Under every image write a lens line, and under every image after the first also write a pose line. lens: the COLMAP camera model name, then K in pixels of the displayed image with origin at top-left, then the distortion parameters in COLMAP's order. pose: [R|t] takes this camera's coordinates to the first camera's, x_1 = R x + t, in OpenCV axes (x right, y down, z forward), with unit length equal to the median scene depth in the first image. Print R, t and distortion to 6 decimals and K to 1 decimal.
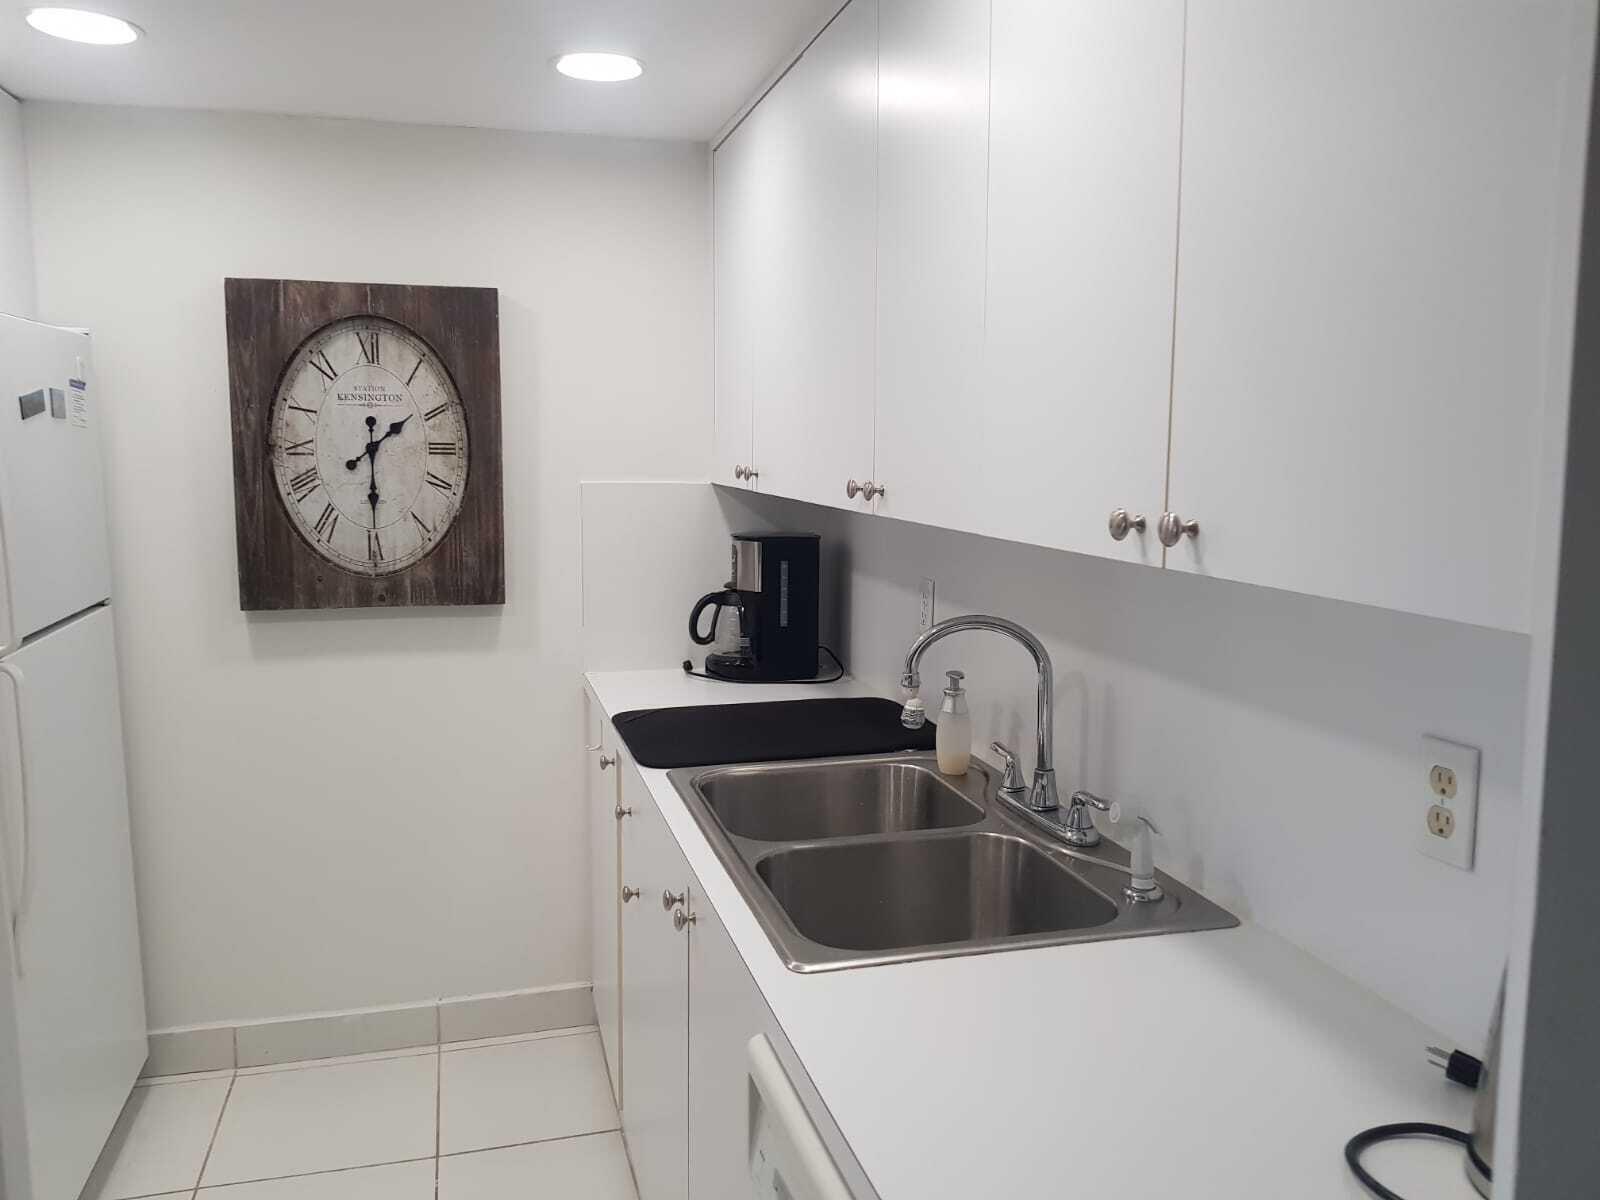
lens RADIAL K [[1195.1, 0, 805.3], [0, 1195.1, 595.2], [0, 0, 1]] dist [-0.007803, -0.010210]
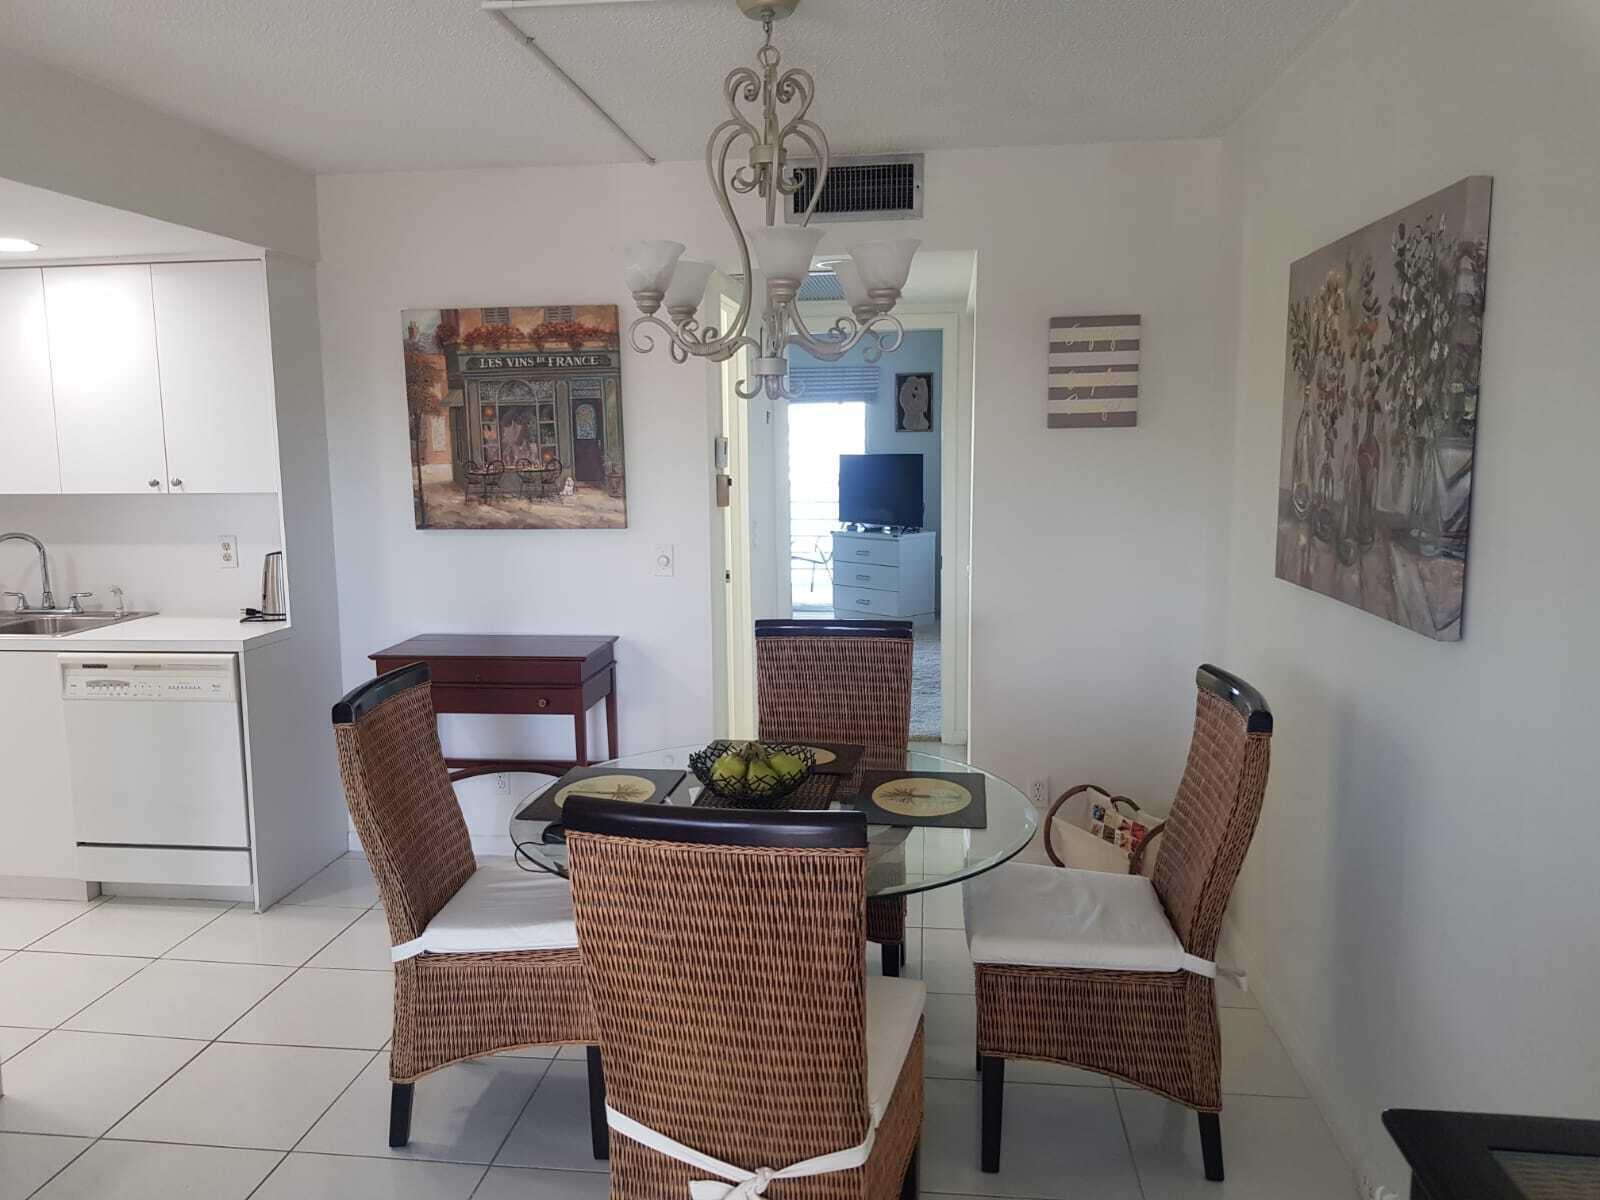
lens RADIAL K [[1195.1, 0, 801.1], [0, 1195.1, 600.1], [0, 0, 1]] dist [-0.007803, -0.010210]
pose [[0.370787, -0.160133, 0.914809, -1.051621], [0.131718, 0.984133, 0.118880, 0.053643], [-0.919330, 0.076417, 0.385996, -0.979434]]
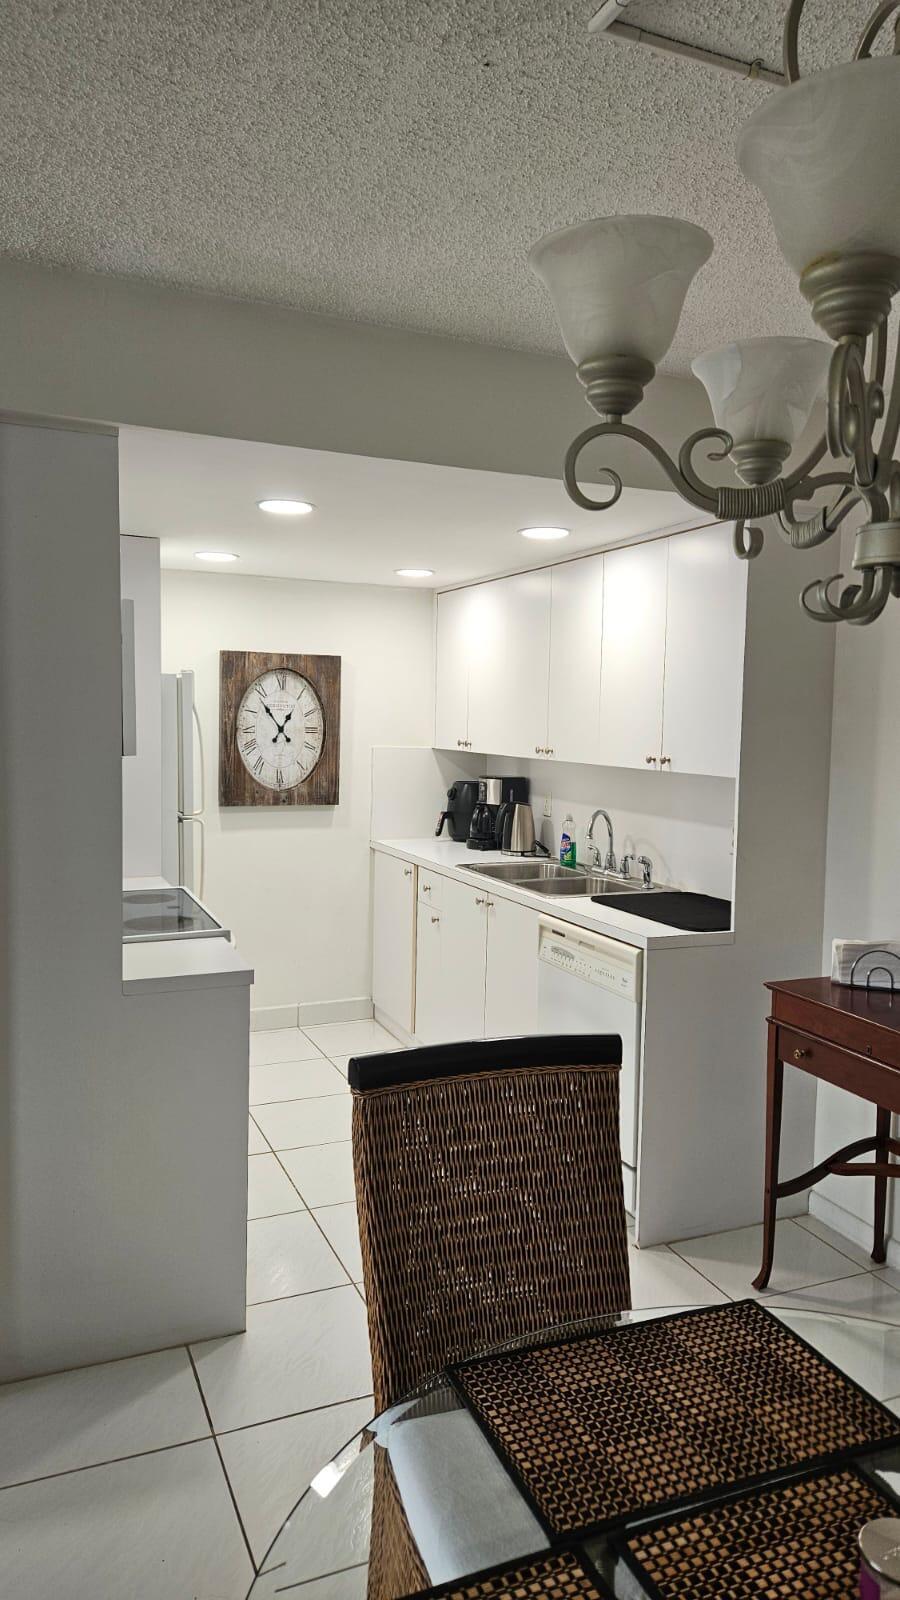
lens RADIAL K [[1070.2, 0, 455.3], [0, 1070.2, 805.6], [0, 0, 1]] dist [0.001545, -0.000239]
pose [[0.988643, -0.000994, 0.150277, -0.345475], [0.007152, 0.999156, -0.040444, 0.089261], [-0.150111, 0.041059, 0.987816, -0.908820]]
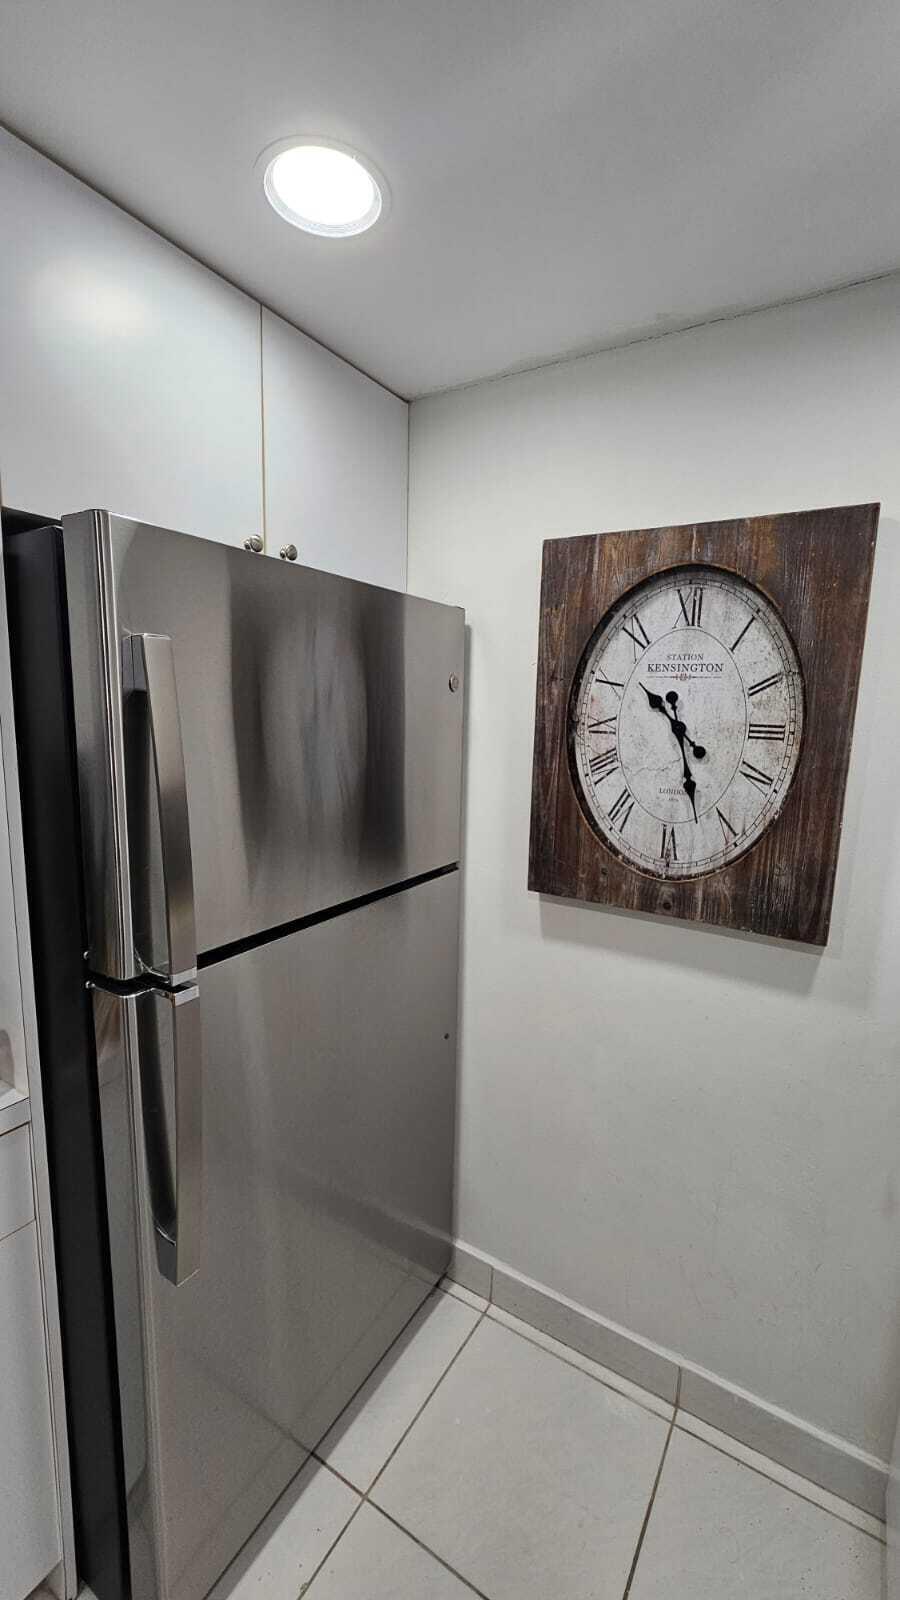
lens RADIAL K [[665.3, 0, 459.3], [0, 665.3, 810.8], [0, 0, 1]] dist [0.004647, -0.000393]
pose [[0.690027, 0.118184, -0.714070, -0.129709], [-0.123447, 0.991340, 0.044783, -0.068196], [0.713179, 0.057248, 0.698641, 0.570421]]
